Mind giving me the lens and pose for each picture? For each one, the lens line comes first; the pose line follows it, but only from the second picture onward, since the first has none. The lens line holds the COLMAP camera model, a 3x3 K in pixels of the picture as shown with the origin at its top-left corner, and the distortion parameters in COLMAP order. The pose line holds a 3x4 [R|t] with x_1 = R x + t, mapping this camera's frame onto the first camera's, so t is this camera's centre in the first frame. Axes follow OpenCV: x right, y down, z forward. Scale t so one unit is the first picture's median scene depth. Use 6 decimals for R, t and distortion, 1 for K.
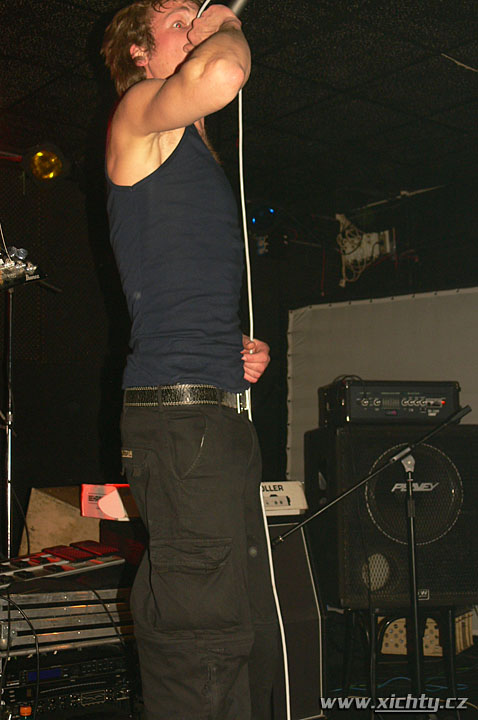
lens RADIAL K [[1101.1, 0, 213.7], [0, 1101.1, 368.6], [0, 0, 1]] dist [-0.084938, 0.000000]
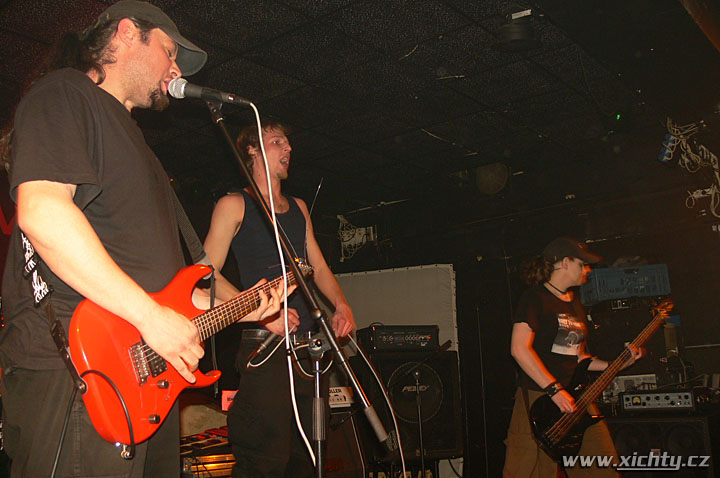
lens RADIAL K [[788.6, 0, 354.2], [0, 788.6, 230.8], [0, 0, 1]] dist [-0.136846, 0.000000]
pose [[0.983619, 0.014287, 0.179693, -0.122391], [0.004090, 0.994829, -0.101482, -0.009725], [-0.180214, 0.100554, 0.978474, -0.175874]]
